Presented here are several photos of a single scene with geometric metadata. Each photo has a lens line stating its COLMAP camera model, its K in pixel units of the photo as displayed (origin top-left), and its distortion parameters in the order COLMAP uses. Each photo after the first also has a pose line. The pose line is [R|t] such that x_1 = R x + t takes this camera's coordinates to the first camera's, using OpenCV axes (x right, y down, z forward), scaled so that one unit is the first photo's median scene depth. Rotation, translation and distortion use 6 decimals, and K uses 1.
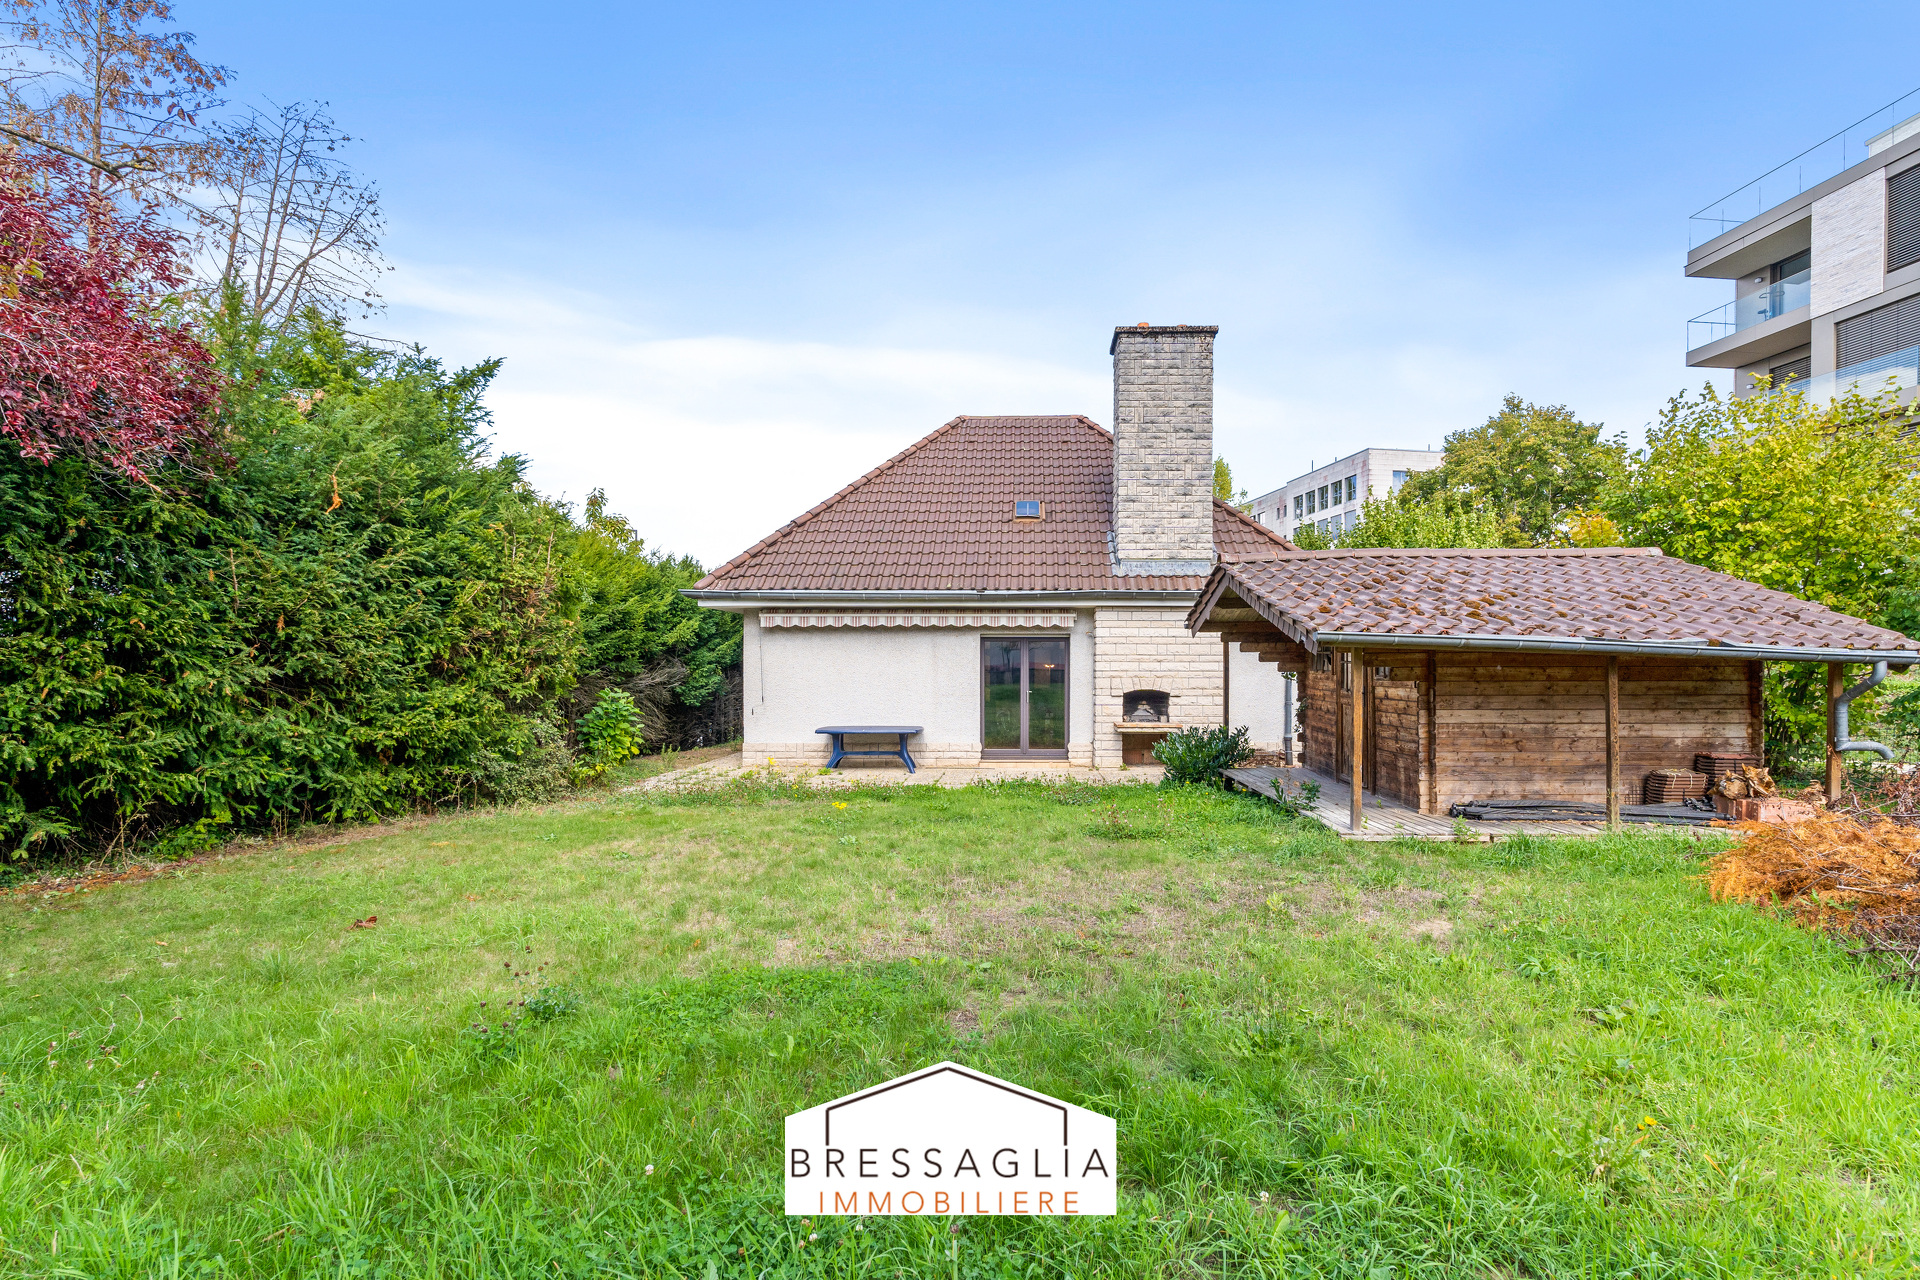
lens RADIAL K [[838.7, 0, 975.5], [0, 838.7, 673.2], [0, 0, 1]] dist [0.001950, 0.000139]
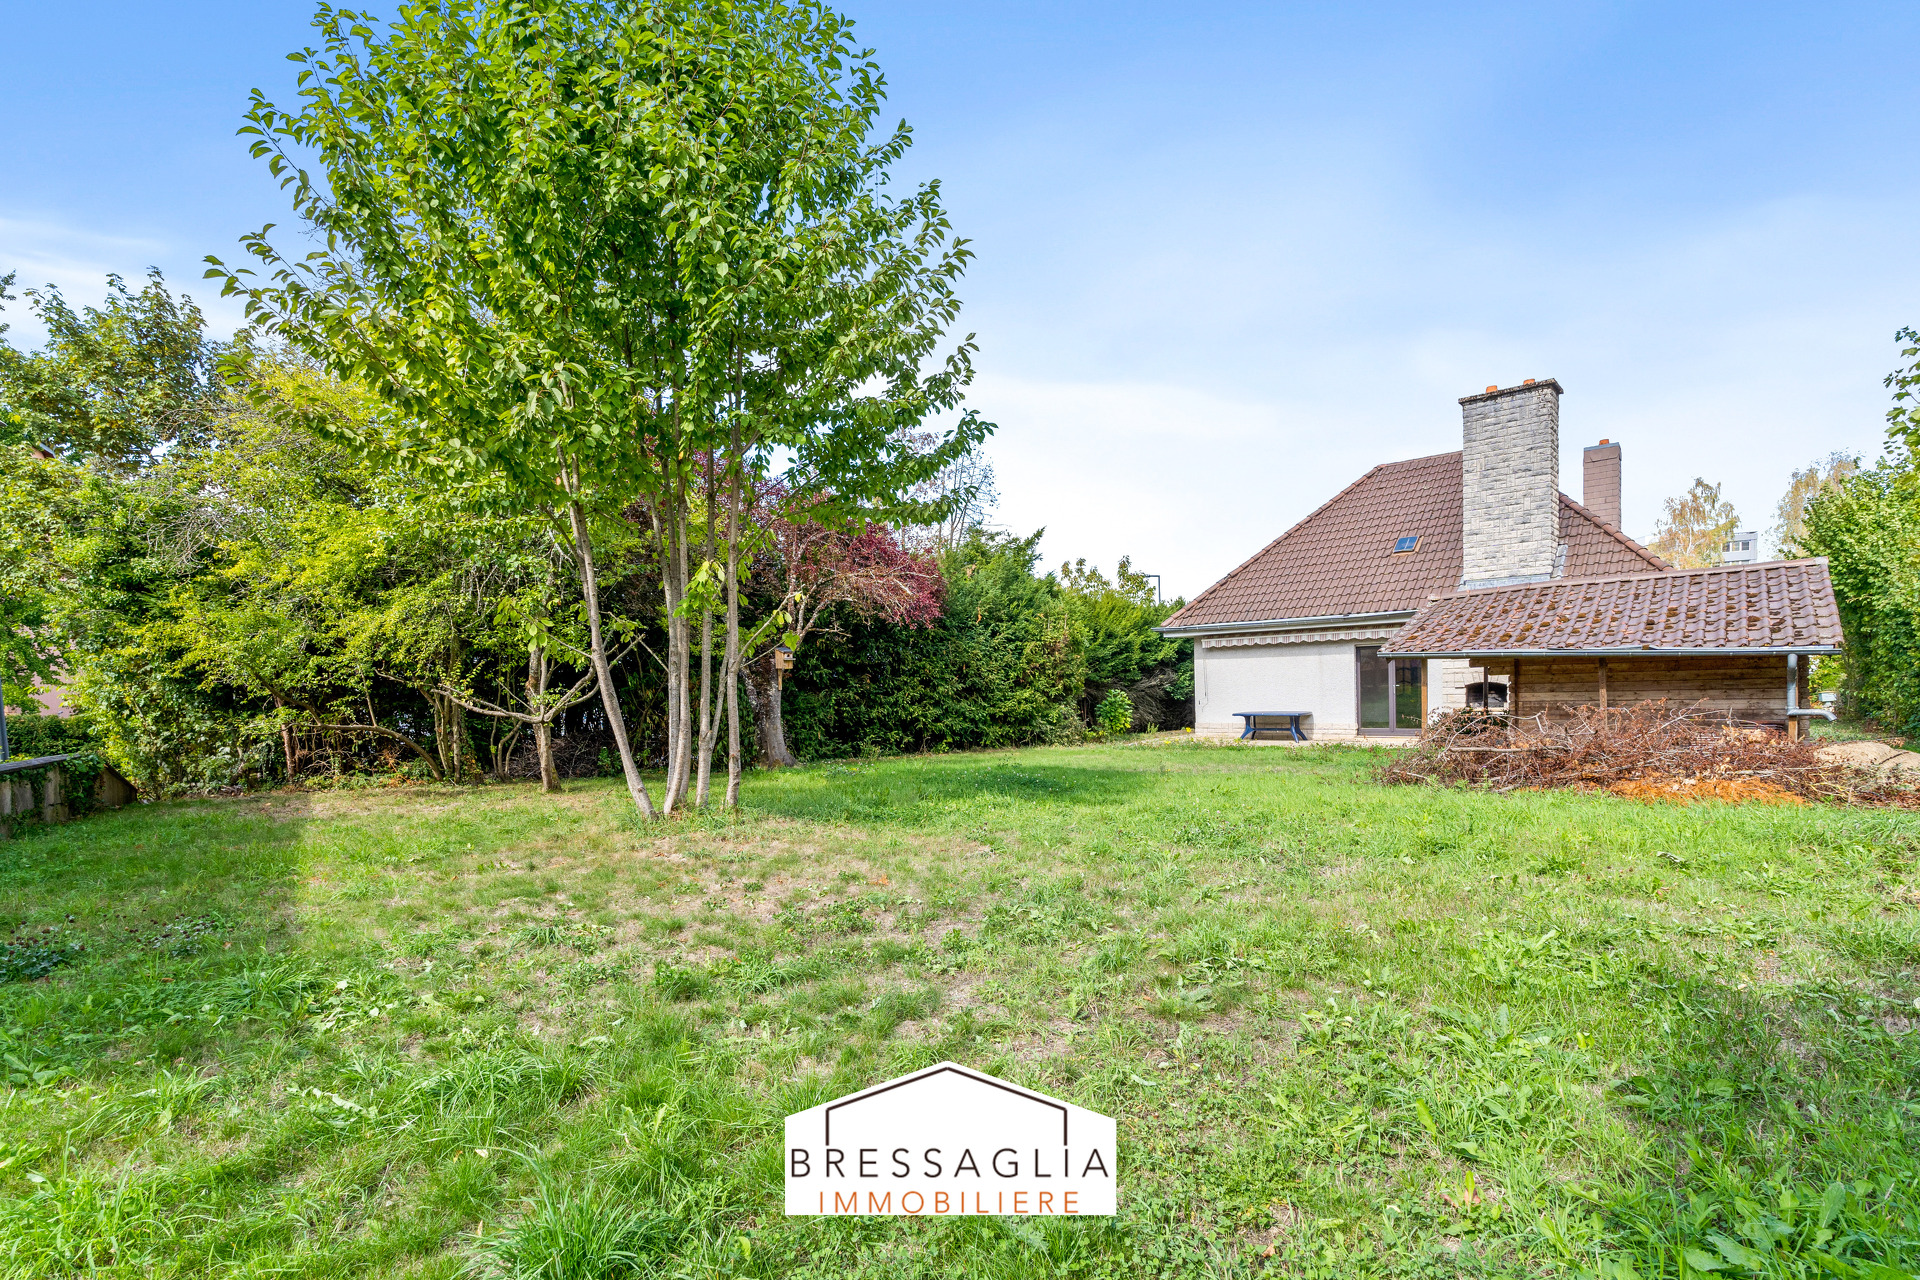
lens RADIAL K [[838.7, 0, 975.5], [0, 838.7, 673.2], [0, 0, 1]] dist [0.001950, 0.000139]
pose [[0.775686, -0.032710, -0.630271, 0.568334], [0.032934, 0.999393, -0.011334, -0.006951], [0.630259, -0.011966, 0.776293, -0.676161]]
